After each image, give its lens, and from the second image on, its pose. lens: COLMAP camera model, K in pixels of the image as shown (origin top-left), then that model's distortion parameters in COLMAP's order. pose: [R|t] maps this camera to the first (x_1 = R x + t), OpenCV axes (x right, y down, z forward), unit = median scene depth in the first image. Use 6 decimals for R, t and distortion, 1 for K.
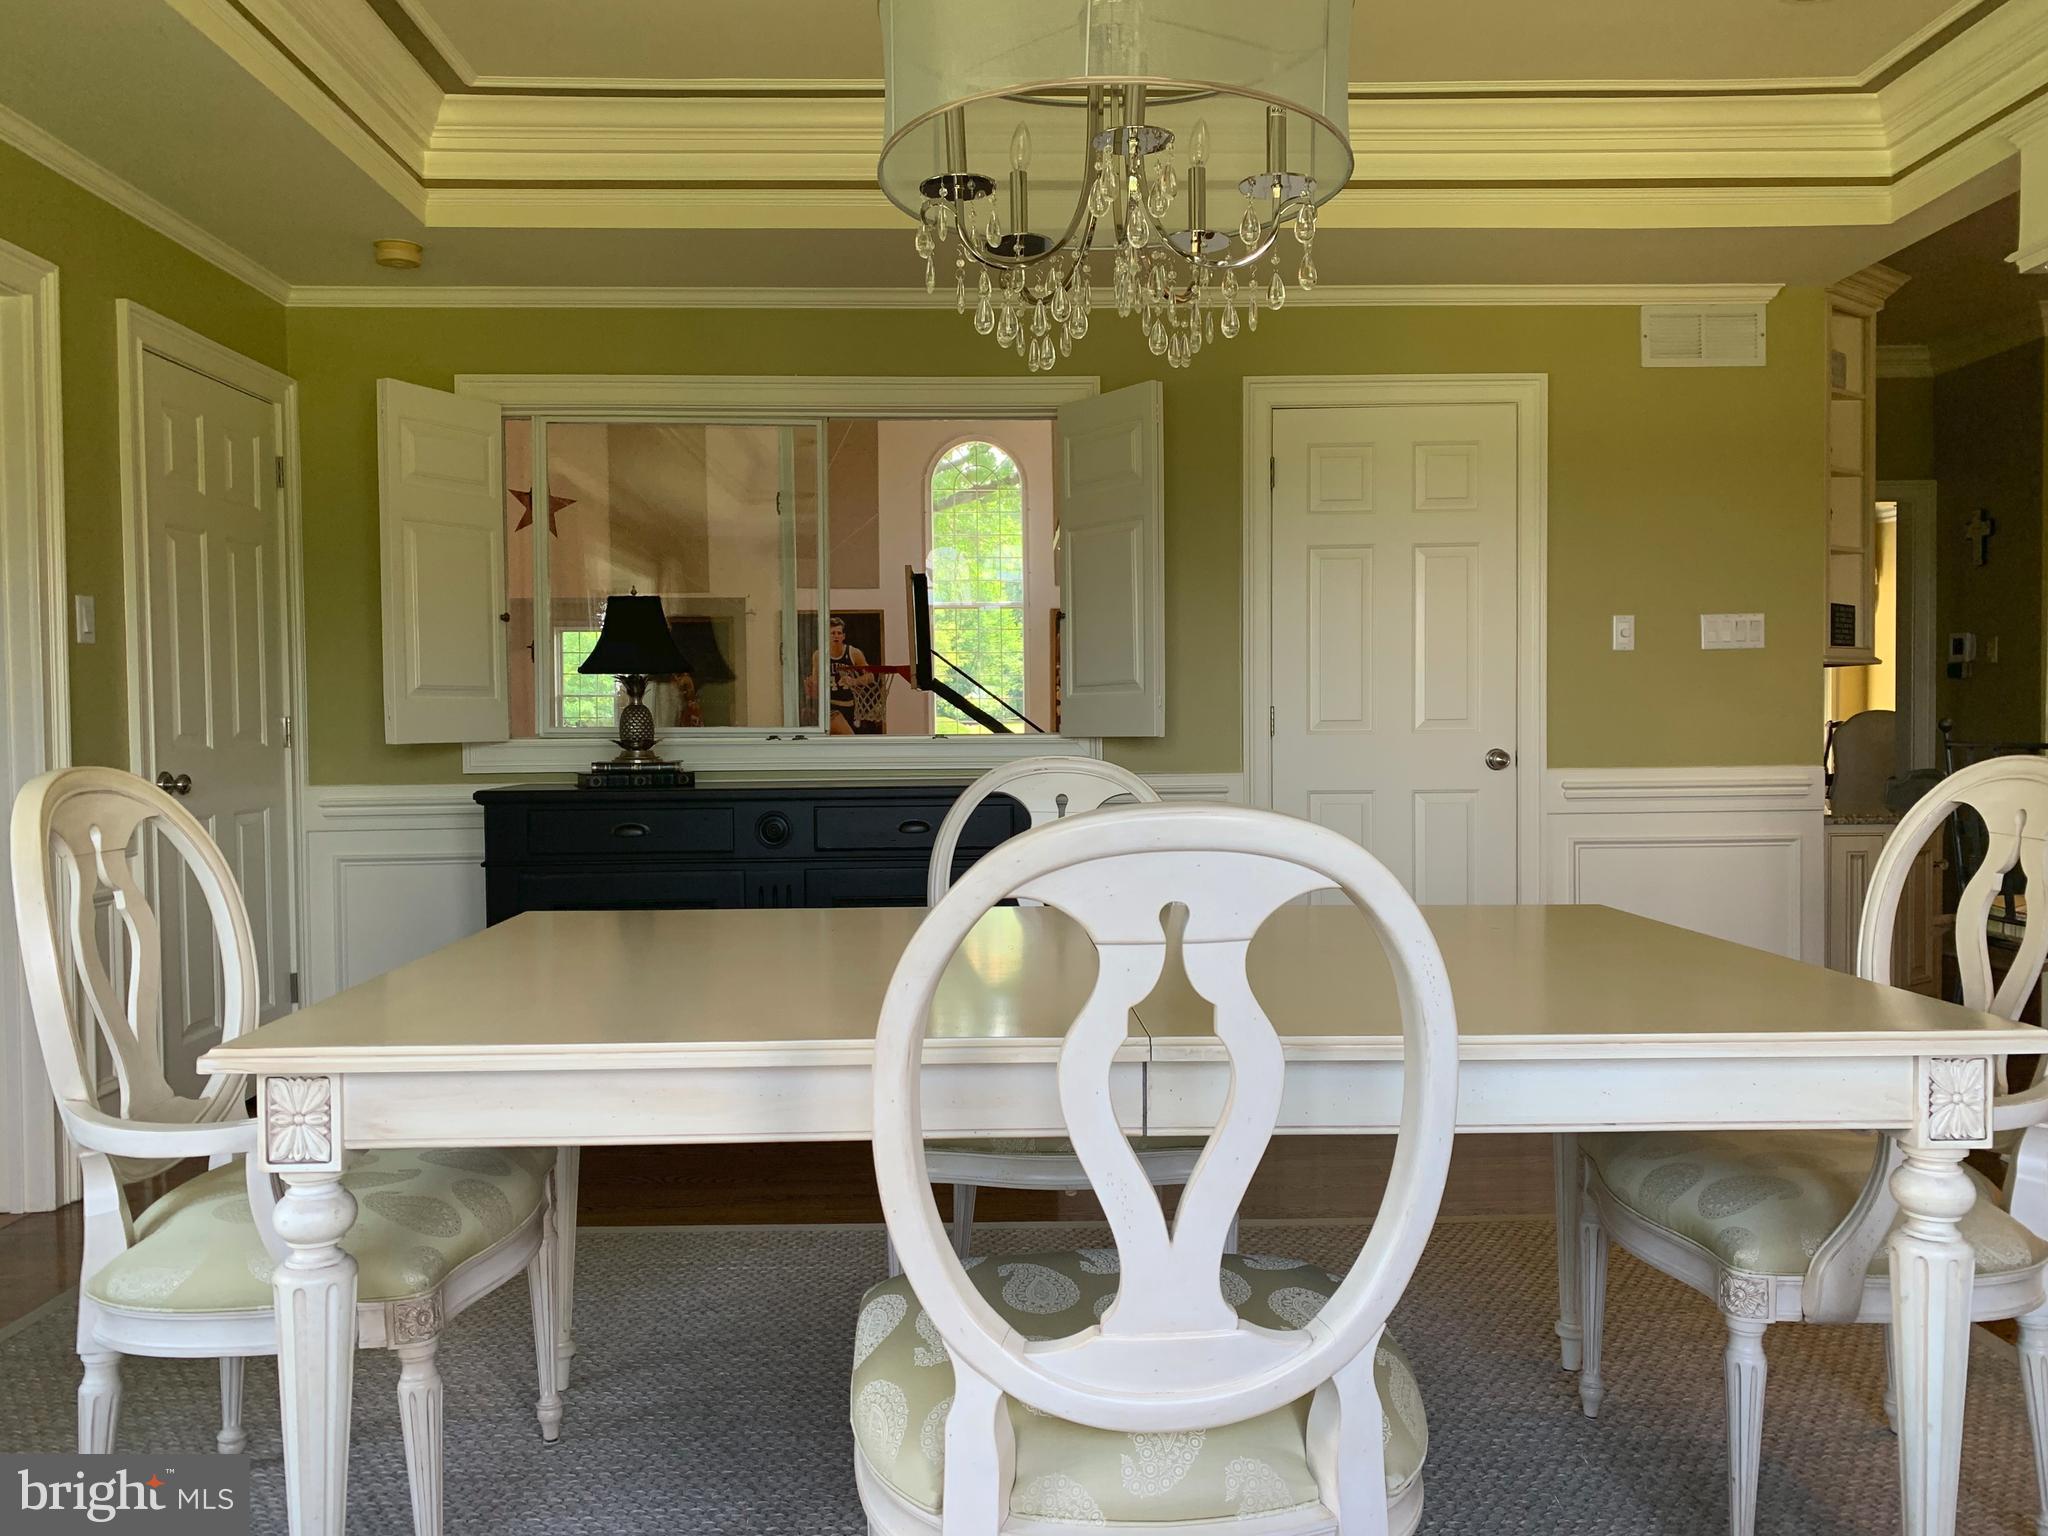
lens RADIAL K [[1590.5, 0, 989.7], [0, 1590.5, 758.4], [0, 0, 1]] dist [0.012439, 0.003302]
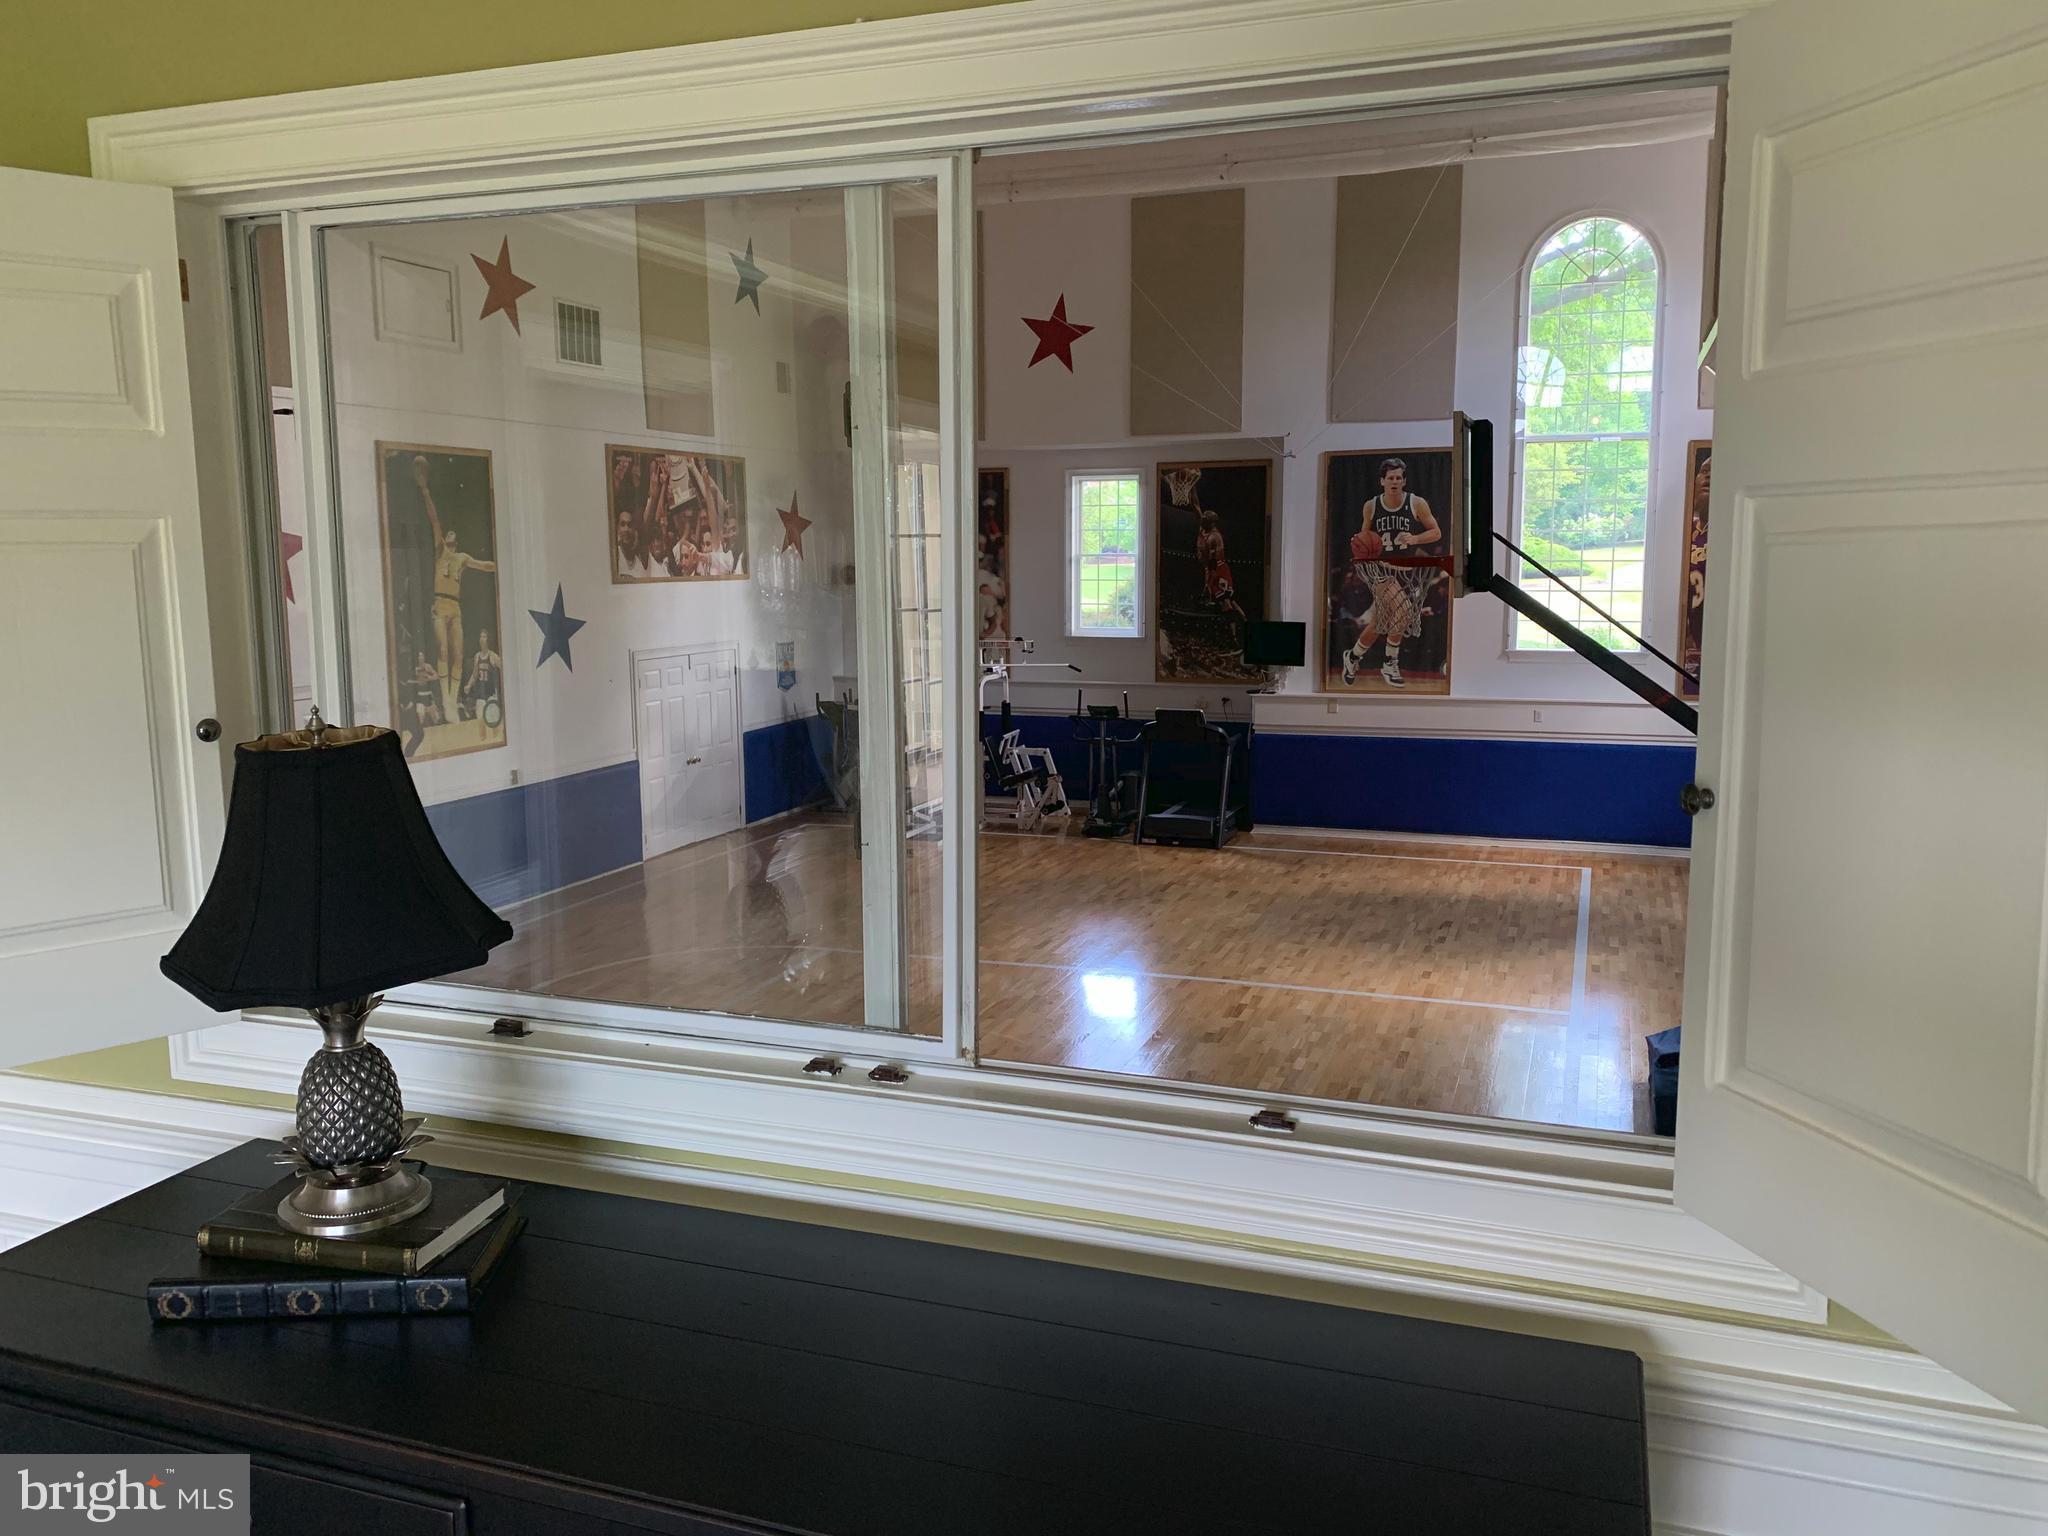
lens RADIAL K [[1590.5, 0, 989.7], [0, 1590.5, 758.4], [0, 0, 1]] dist [0.012439, 0.003302]
pose [[0.932732, 0.048215, -0.357331, 0.007150], [-0.006530, 0.993116, 0.116957, -0.030962], [0.360510, -0.106756, 0.926626, 0.165819]]
